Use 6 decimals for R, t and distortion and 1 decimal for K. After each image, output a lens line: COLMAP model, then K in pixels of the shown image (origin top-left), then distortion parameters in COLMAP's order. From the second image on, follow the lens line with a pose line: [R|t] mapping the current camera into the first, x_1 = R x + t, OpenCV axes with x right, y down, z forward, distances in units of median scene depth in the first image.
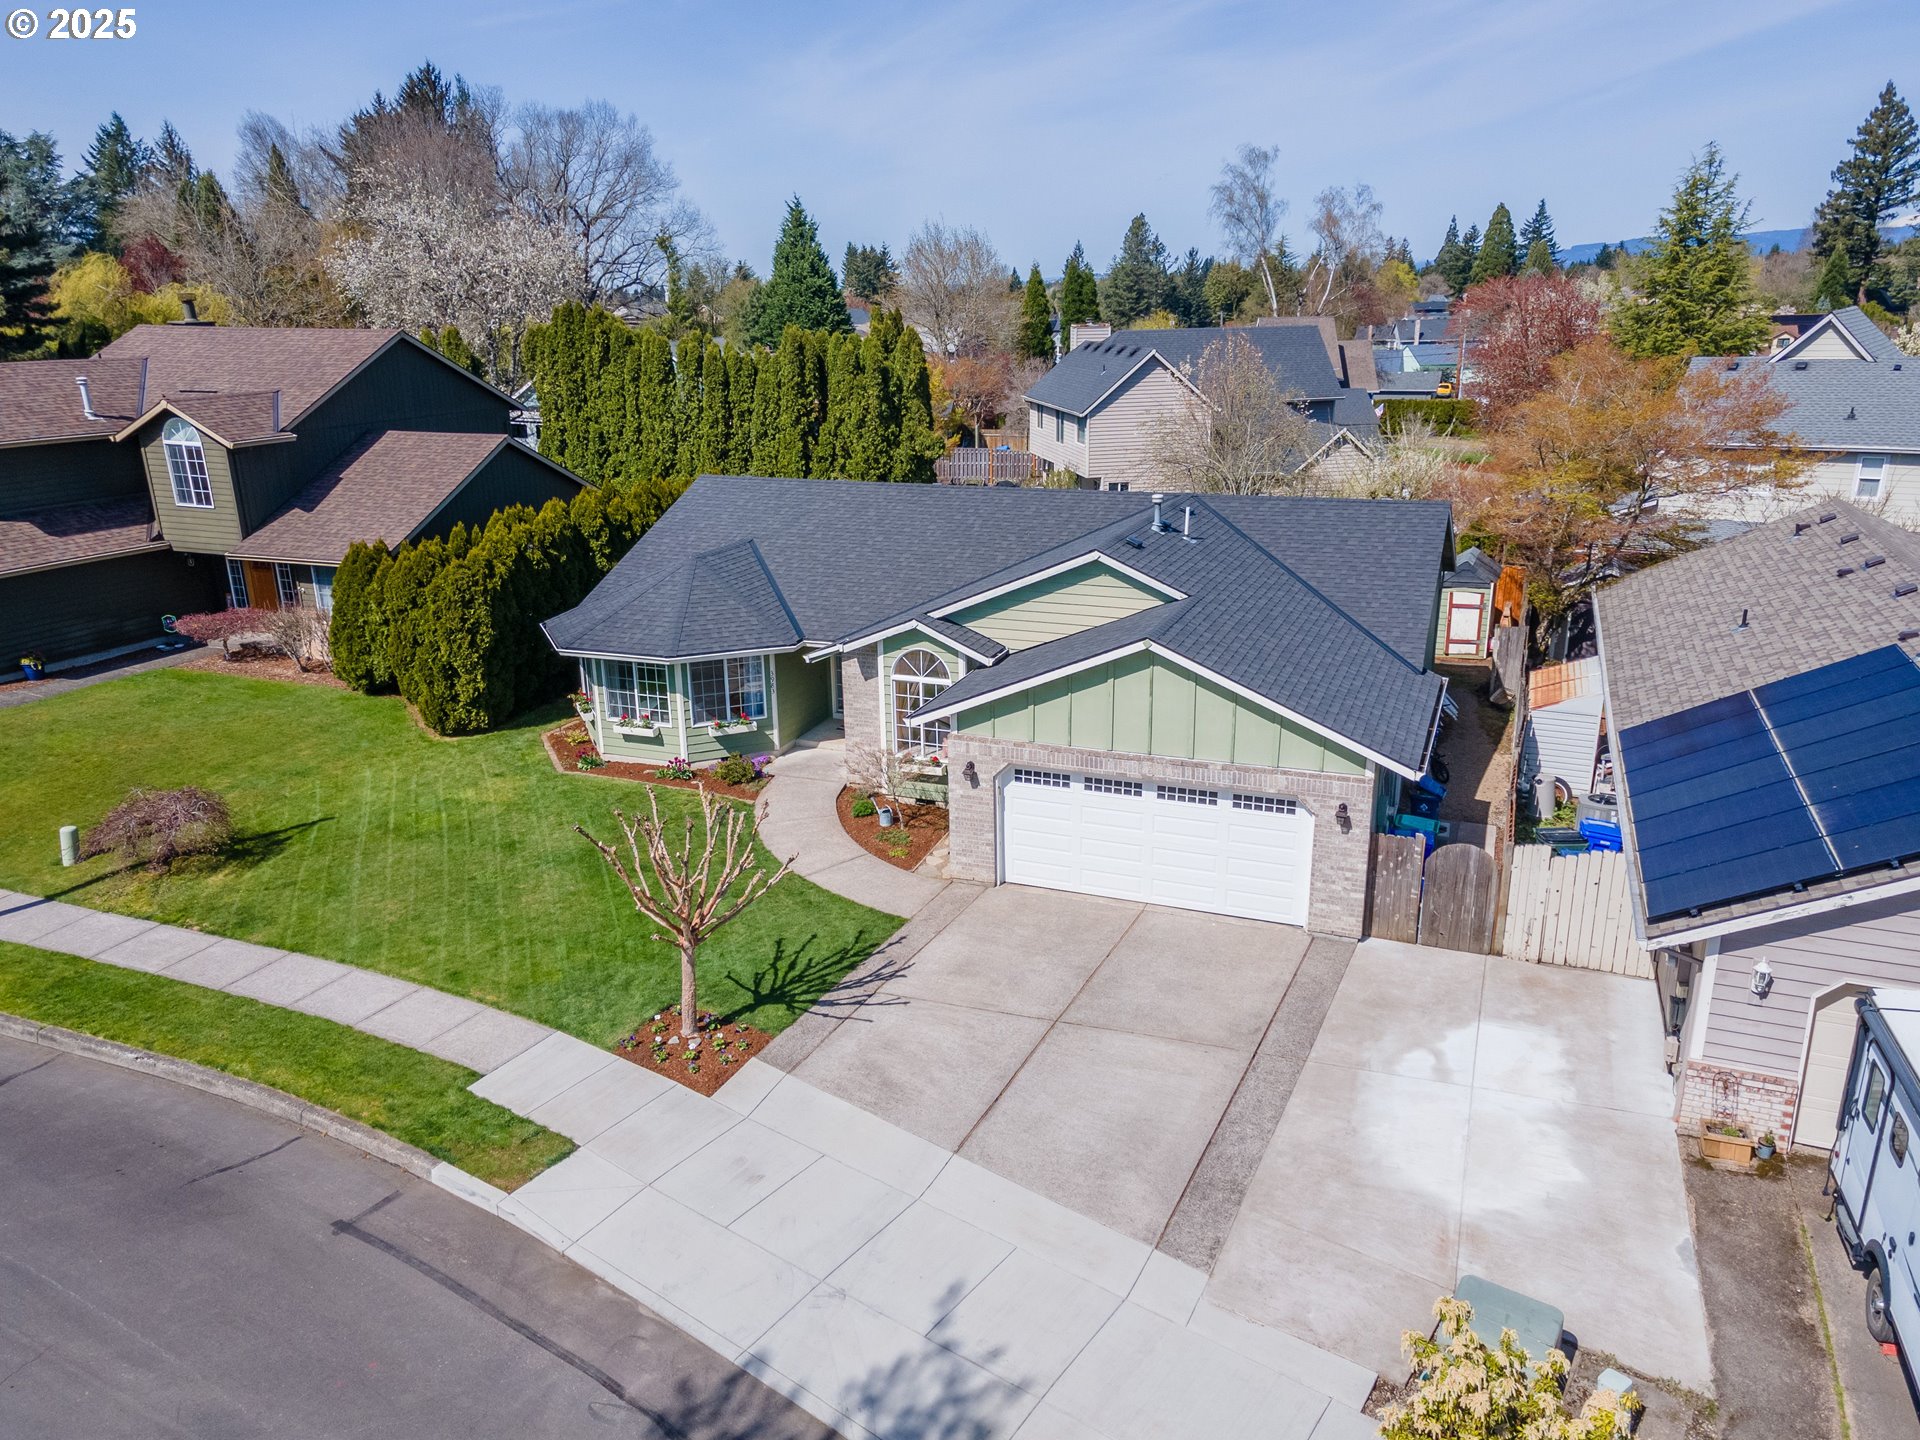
lens RADIAL K [[1375.6, 0, 967.5], [0, 1375.6, 720.3], [0, 0, 1]] dist [0.049769, -0.003256]
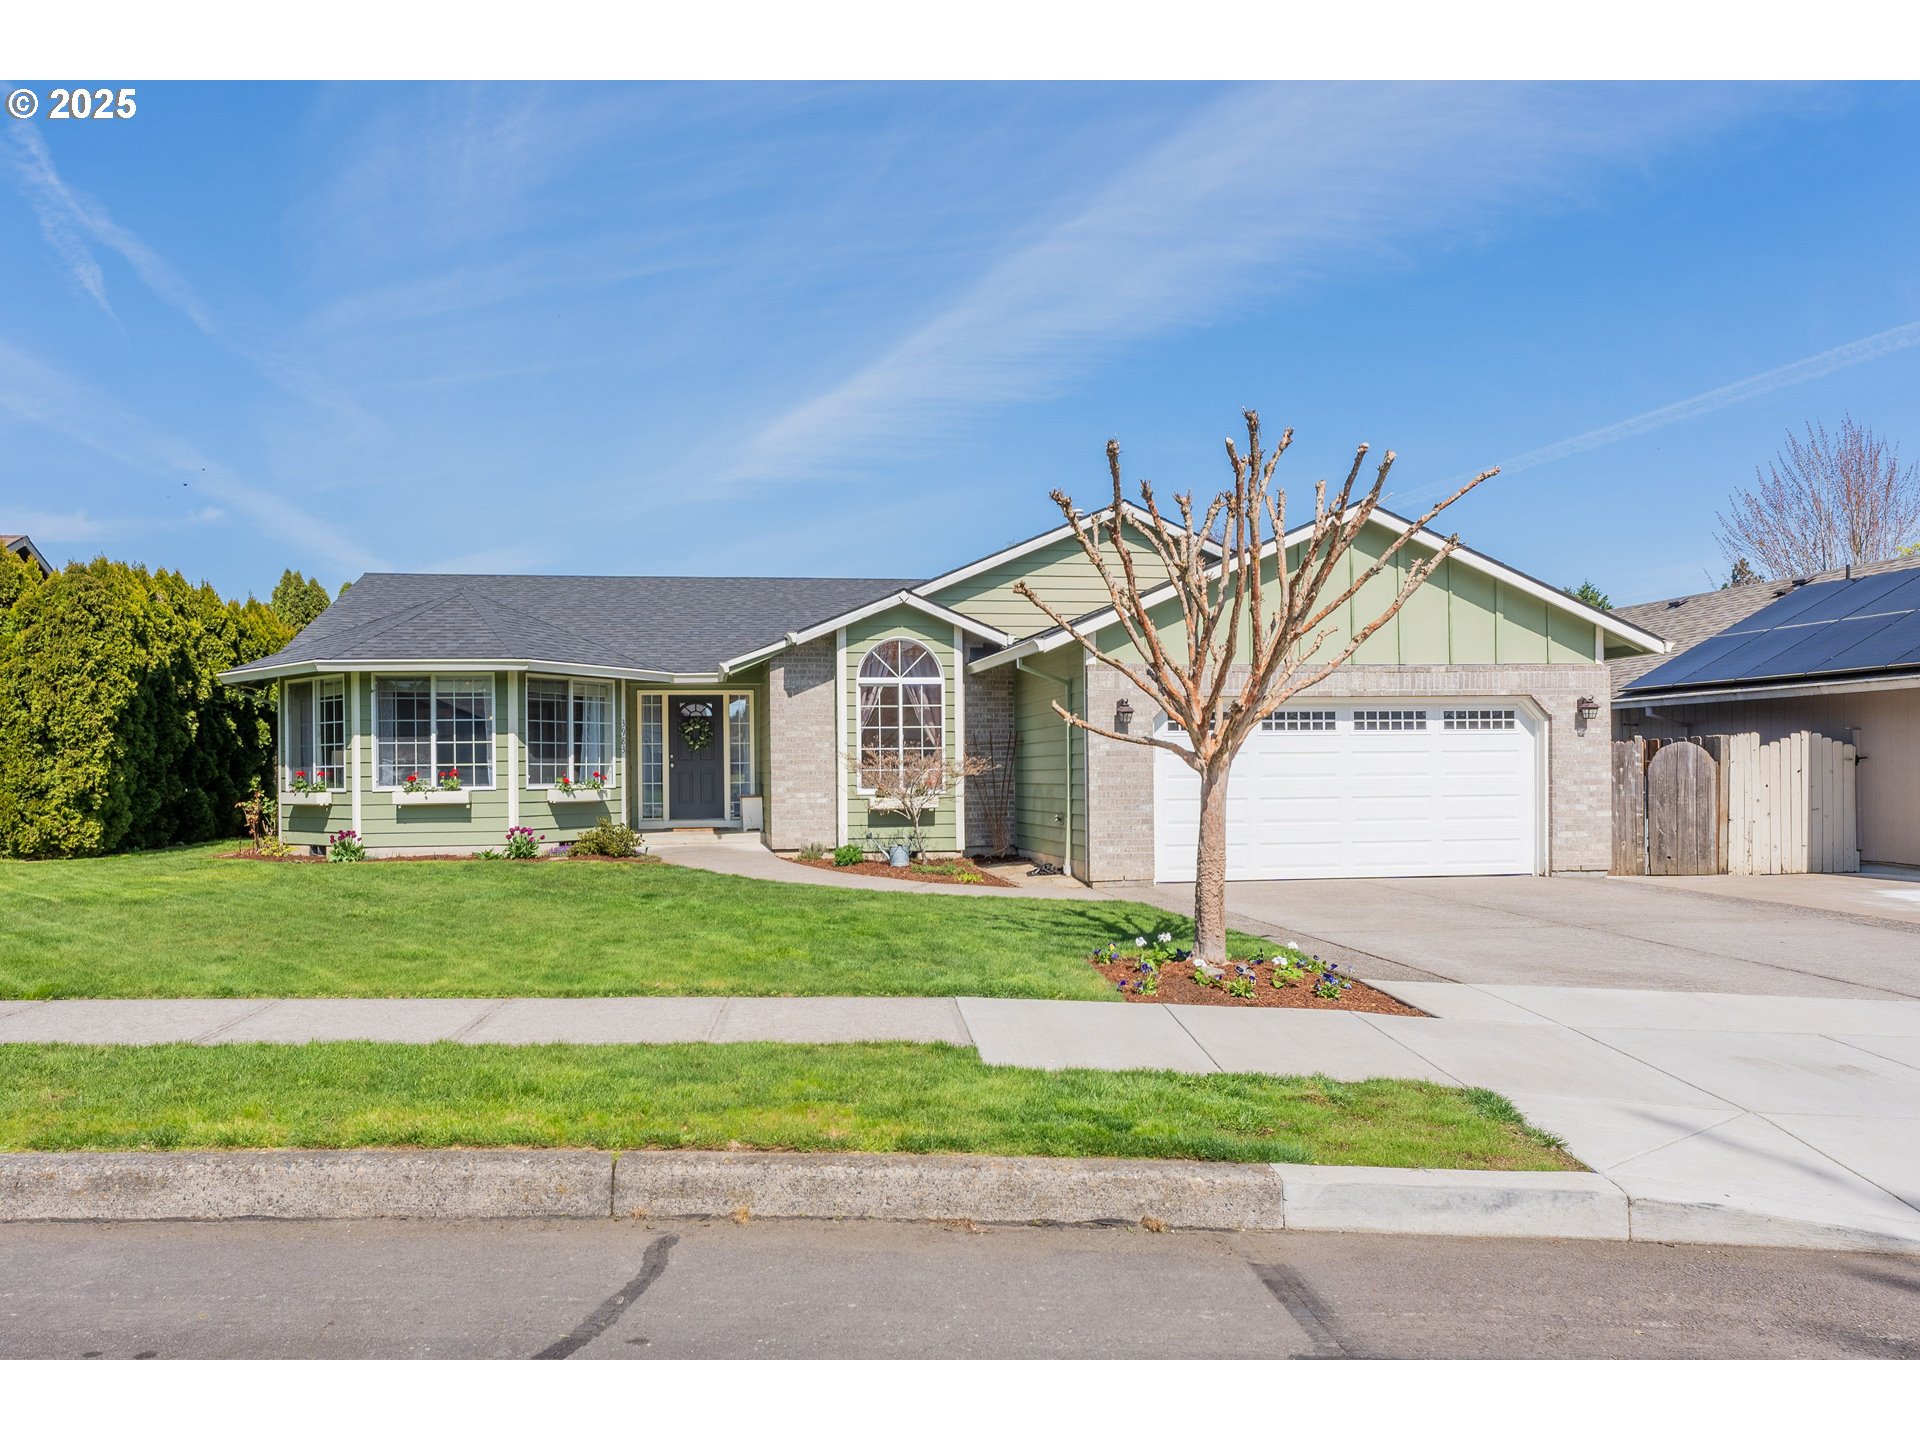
lens RADIAL K [[1229.3, 0, 954.8], [0, 1229.3, 713.7], [0, 0, 1]] dist [0.001136, 0.002773]
pose [[0.876981, -0.002608, 0.480519, -0.306490], [0.141421, 0.957098, -0.252910, 0.149941], [-0.459244, 0.289753, 0.839725, 0.407786]]
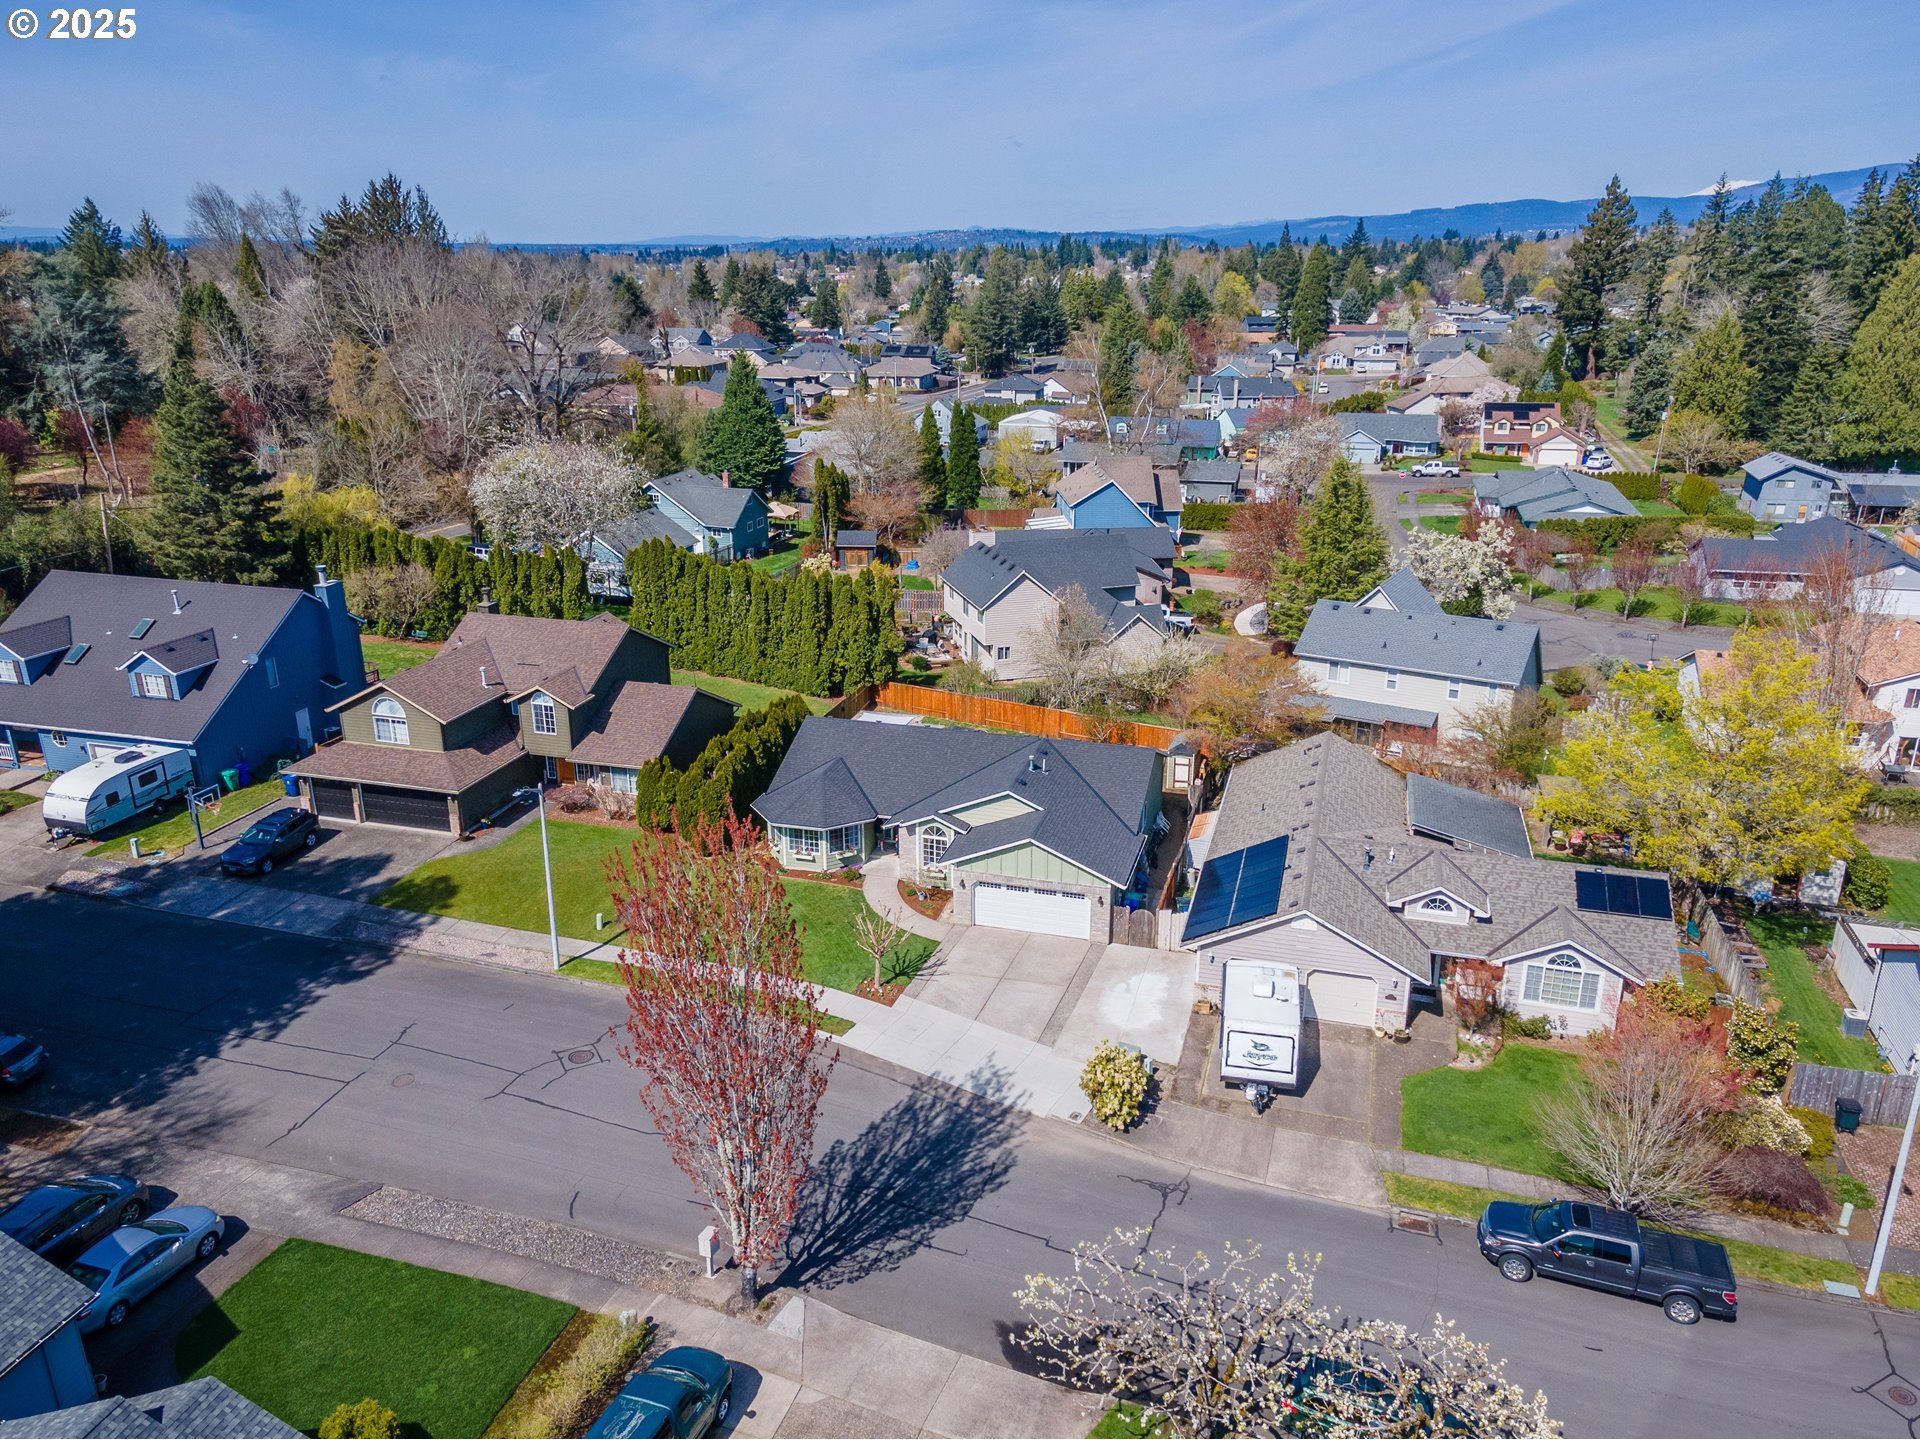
lens RADIAL K [[1375.6, 0, 955.5], [0, 1375.6, 729.8], [0, 0, 1]] dist [0.049769, -0.003256]
pose [[0.995991, -0.023024, 0.086440, -0.186987], [0.019633, 0.999012, 0.039881, -0.290903], [-0.087272, -0.038024, 0.995459, -1.281902]]
